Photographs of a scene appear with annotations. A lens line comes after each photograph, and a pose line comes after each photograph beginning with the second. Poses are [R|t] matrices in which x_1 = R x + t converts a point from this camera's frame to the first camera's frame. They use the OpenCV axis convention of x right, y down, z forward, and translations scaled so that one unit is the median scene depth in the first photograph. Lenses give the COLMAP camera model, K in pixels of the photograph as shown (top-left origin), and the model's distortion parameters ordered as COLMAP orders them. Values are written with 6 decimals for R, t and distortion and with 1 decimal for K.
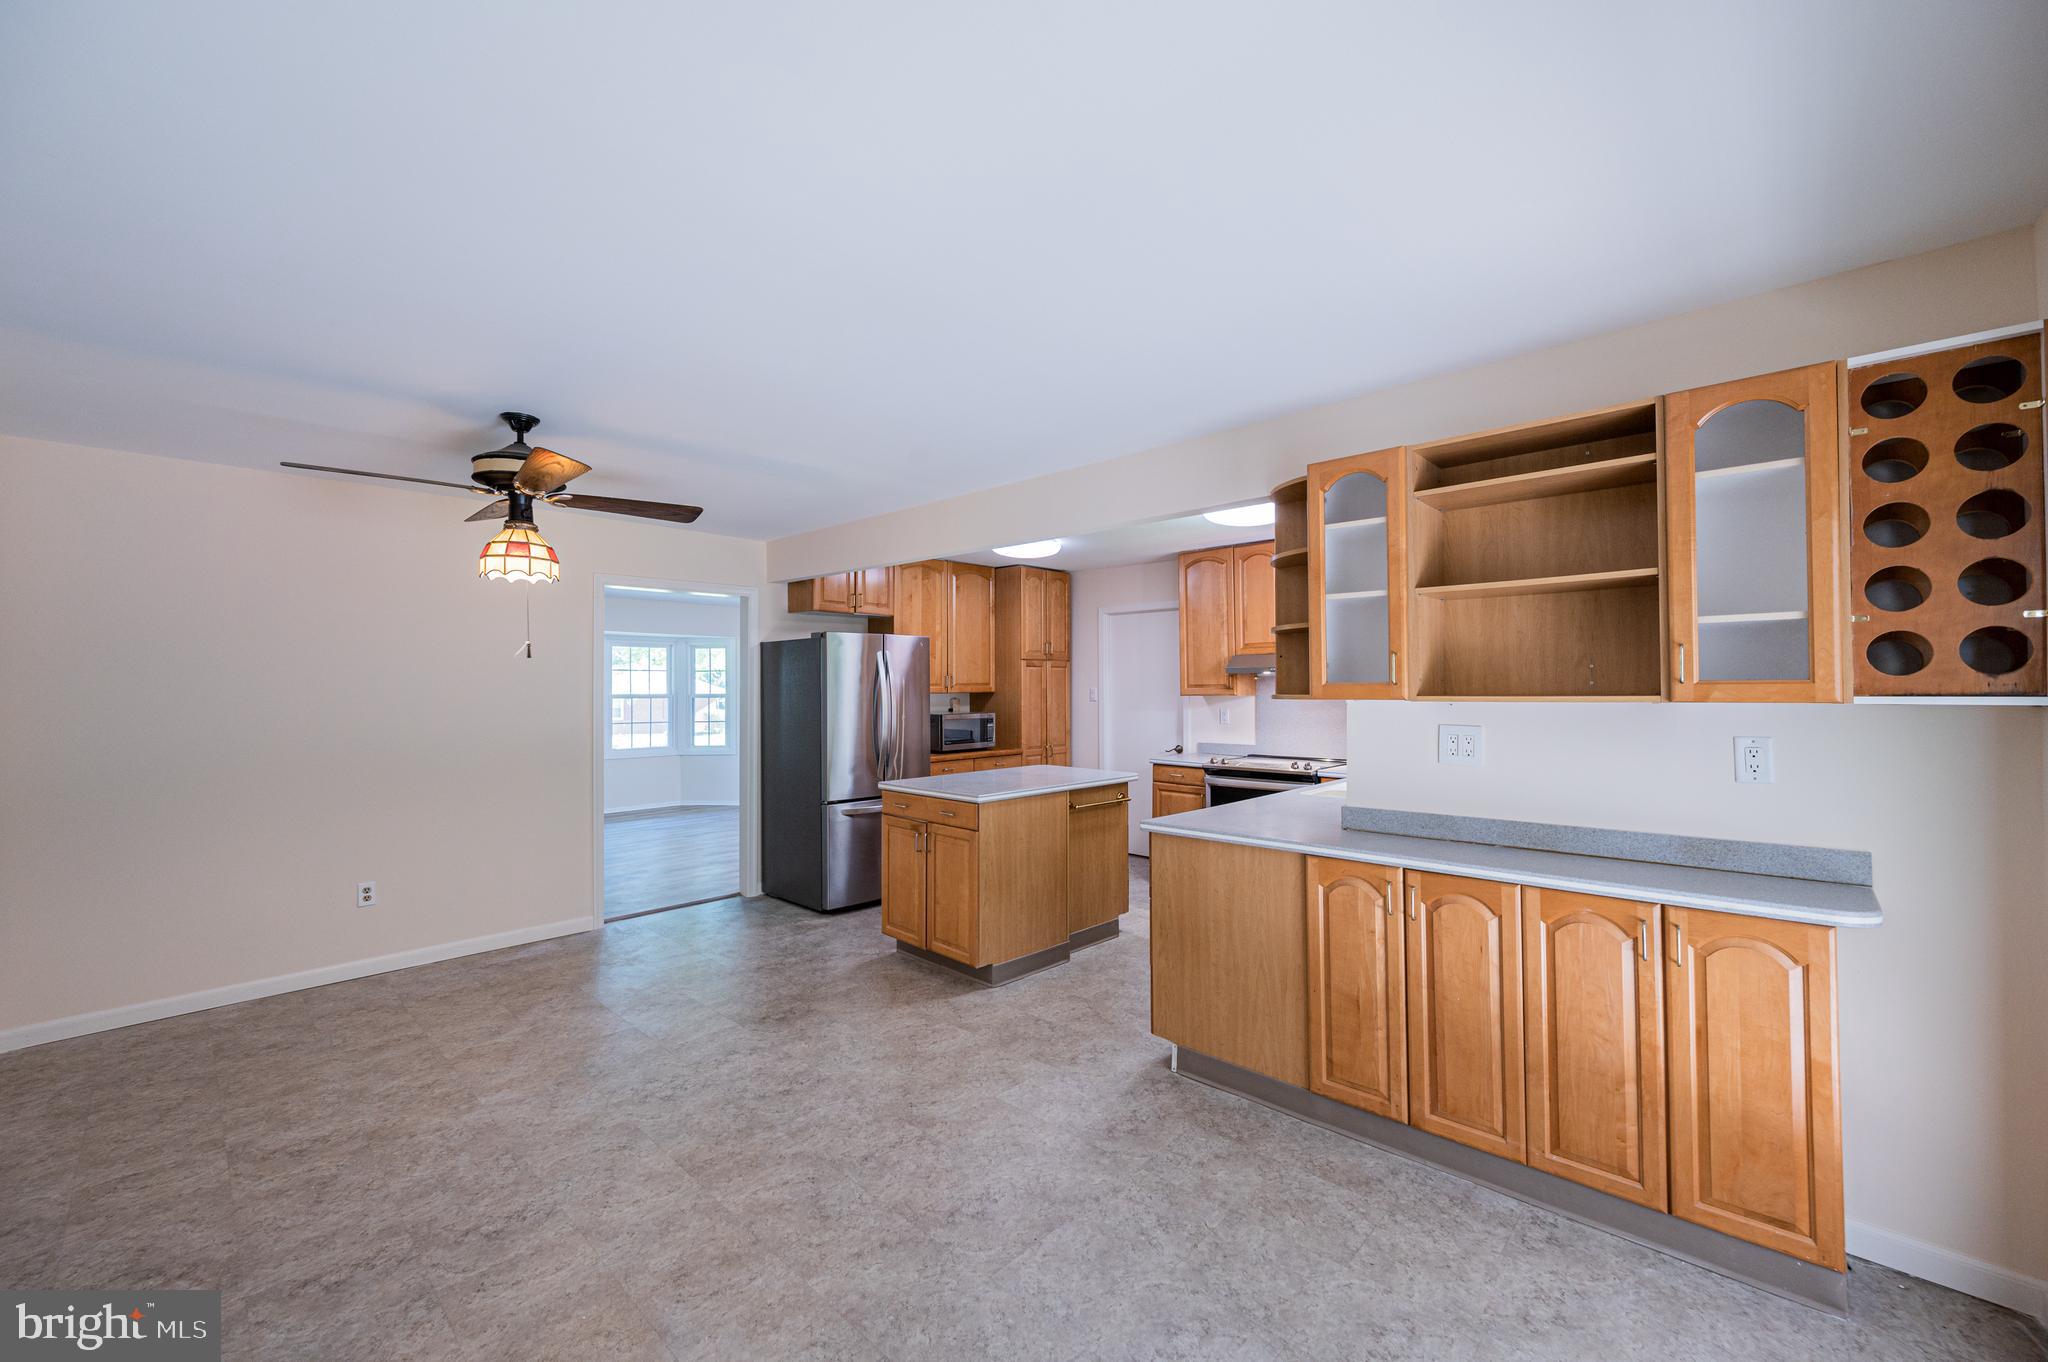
lens RADIAL K [[806.7, 0, 1026.2], [0, 806.7, 680.9], [0, 0, 1]] dist [0.000129, 0.000308]
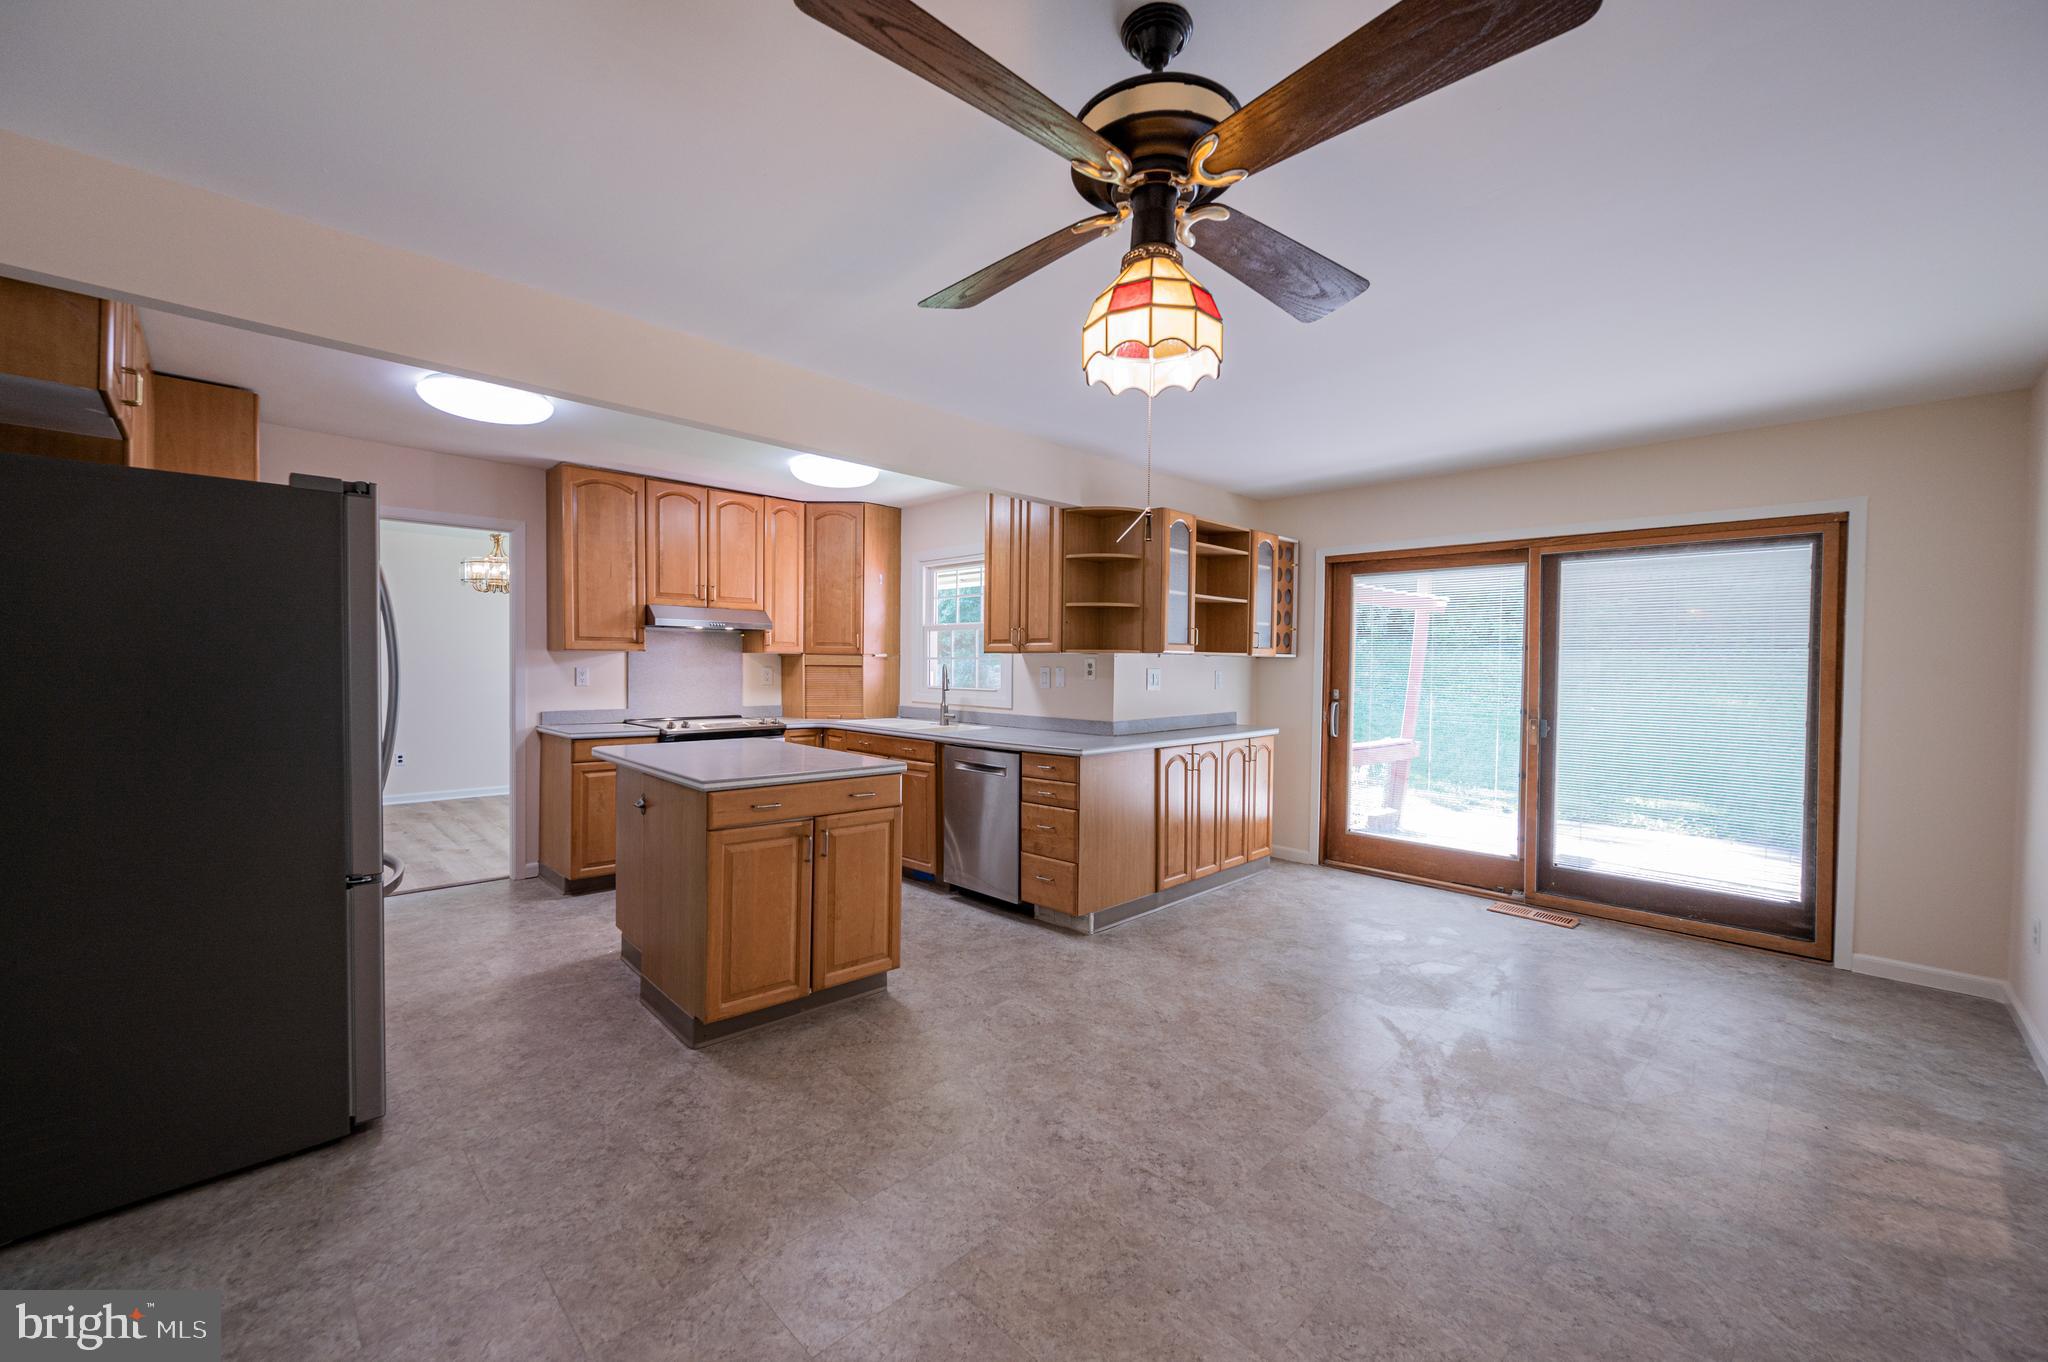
lens RADIAL K [[806.7, 0, 1026.0], [0, 806.7, 677.9], [0, 0, 1]] dist [0.000129, 0.000308]
pose [[0.033500, -0.012568, 0.999360, -1.187191], [-0.022176, 0.999665, 0.013315, 0.052676], [-0.999193, -0.022608, 0.033211, 1.123552]]
